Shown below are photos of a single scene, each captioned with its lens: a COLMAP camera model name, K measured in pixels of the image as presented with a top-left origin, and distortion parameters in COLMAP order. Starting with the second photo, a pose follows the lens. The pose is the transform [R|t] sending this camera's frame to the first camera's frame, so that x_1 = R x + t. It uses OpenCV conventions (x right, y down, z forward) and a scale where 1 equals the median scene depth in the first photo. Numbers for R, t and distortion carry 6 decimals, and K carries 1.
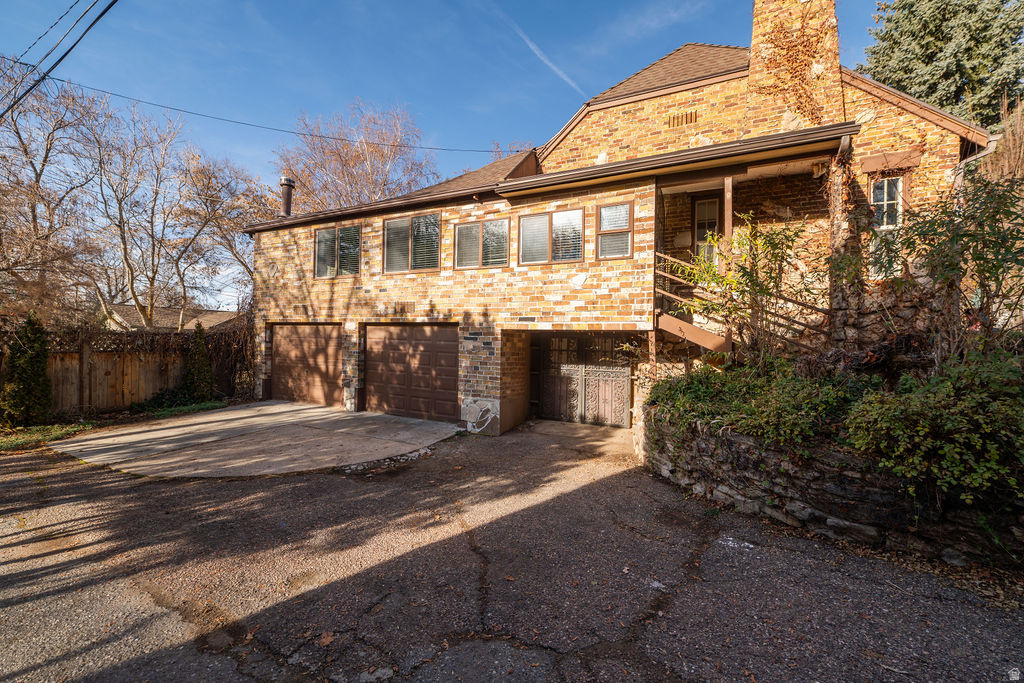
lens RADIAL K [[417.5, 0, 546.6], [0, 417.5, 338.8], [0, 0, 1]] dist [-0.001313, 0.000172]
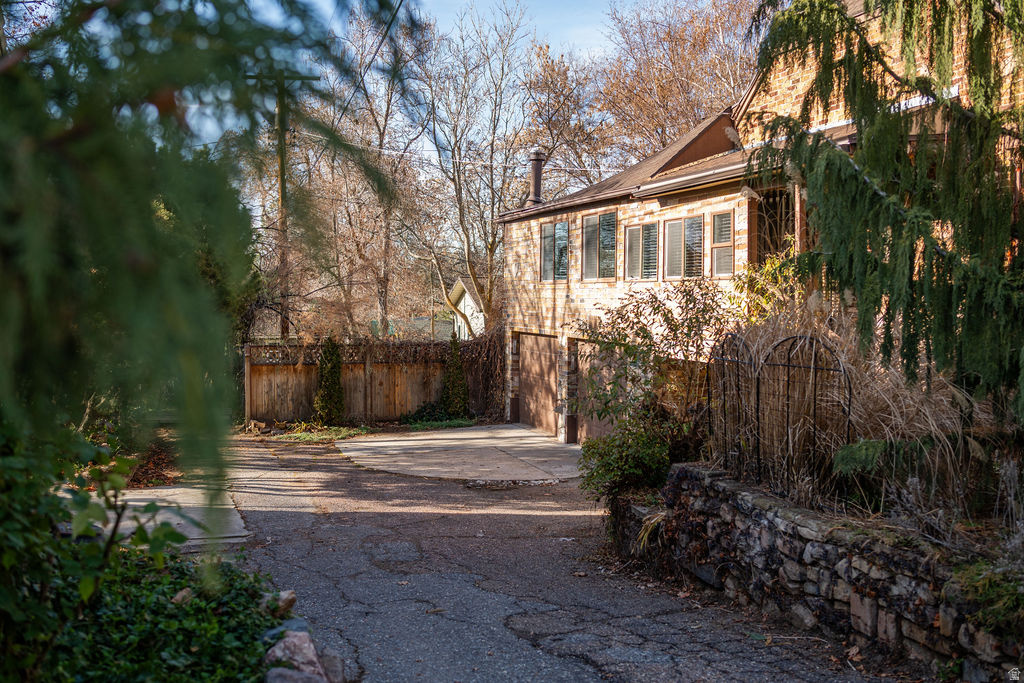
lens RADIAL K [[1001.0, 0, 511.2], [0, 1001.0, 340.8], [0, 0, 1]] dist [0.023293, 0.000000]
pose [[0.697292, 0.017812, -0.716566, 0.891796], [0.000354, 0.999682, 0.025195, -0.080985], [0.716787, -0.017822, 0.697064, -0.472746]]
